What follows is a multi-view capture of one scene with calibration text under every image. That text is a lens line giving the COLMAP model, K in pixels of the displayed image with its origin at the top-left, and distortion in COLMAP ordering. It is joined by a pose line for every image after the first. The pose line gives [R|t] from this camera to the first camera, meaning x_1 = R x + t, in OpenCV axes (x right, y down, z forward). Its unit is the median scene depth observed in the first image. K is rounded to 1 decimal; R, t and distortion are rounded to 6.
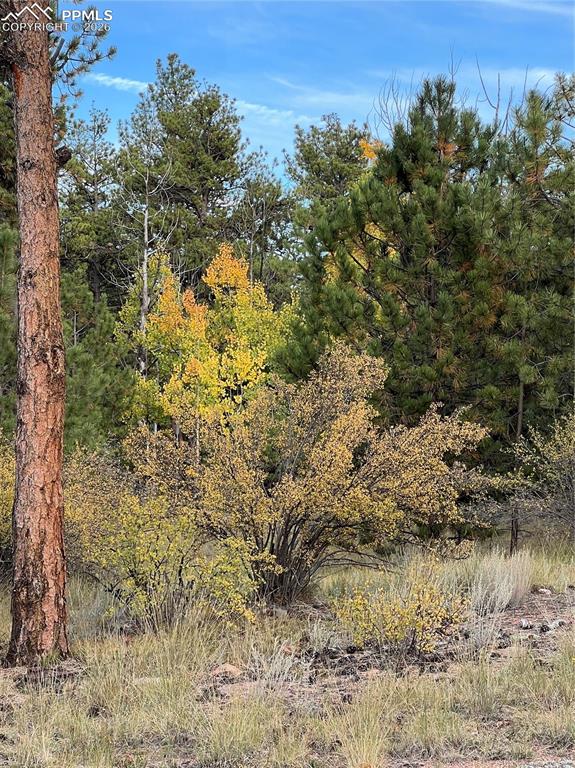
lens RADIAL K [[2205.1, 0, 290.8], [0, 2205.1, 385.9], [0, 0, 1]] dist [0.011021, 0.000000]
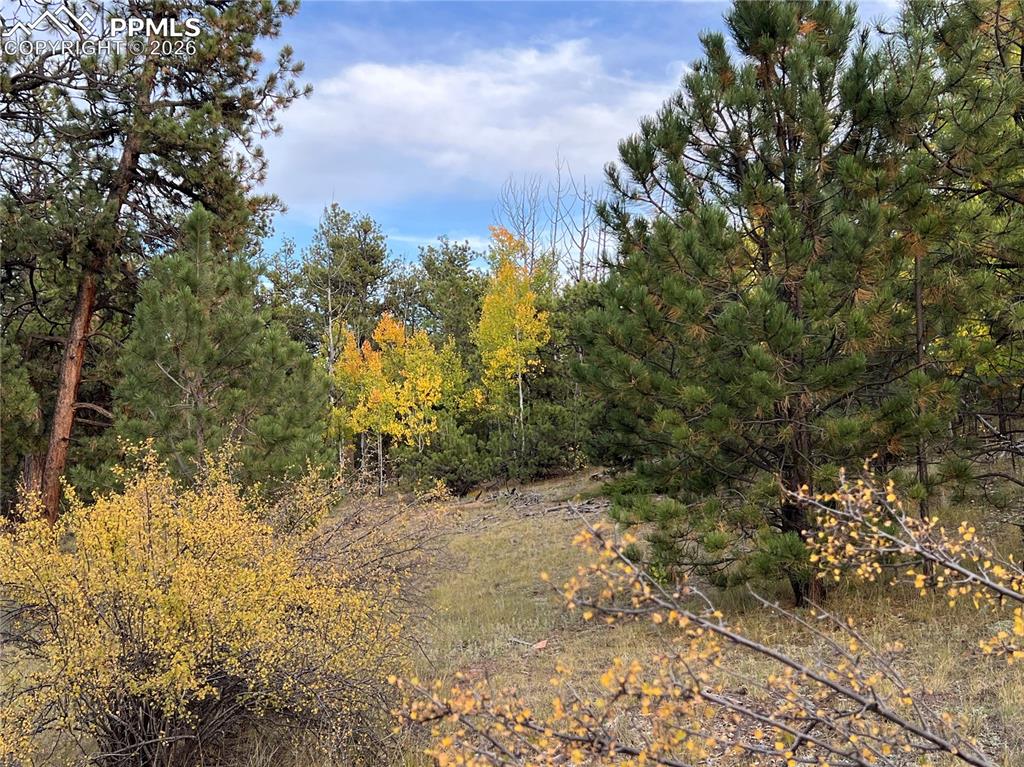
lens RADIAL K [[1104.2, 0, 520.7], [0, 1104.2, 383.6], [0, 0, 1]] dist [0.195285, 0.000000]
pose [[0.991771, -0.044922, 0.119884, -0.072181], [0.048706, 0.998397, -0.028825, 0.014543], [-0.118397, 0.034427, 0.992369, 0.641129]]
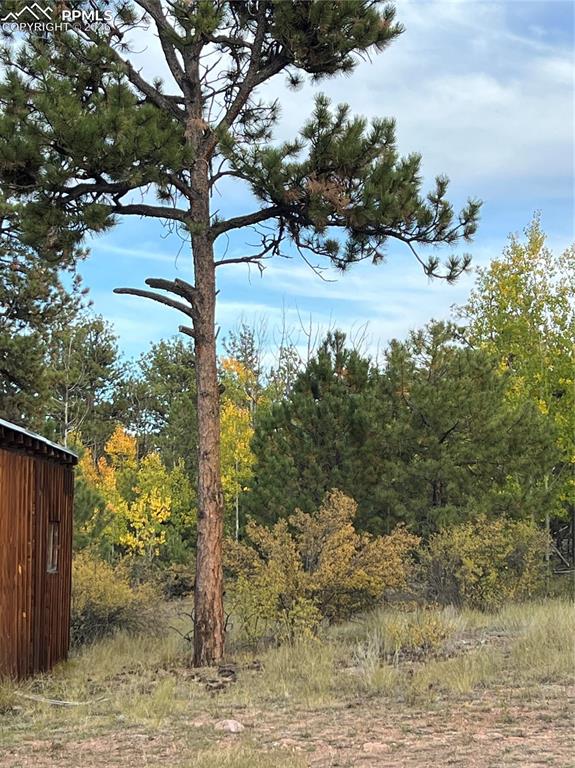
lens RADIAL K [[1647.7, 0, 284.0], [0, 1647.7, 388.2], [0, 0, 1]] dist [0.121714, 0.000000]
pose [[0.992658, 0.004286, 0.120881, -0.121781], [0.005824, 0.996519, -0.083162, 0.005789], [-0.120817, 0.083256, 0.989177, -0.211589]]
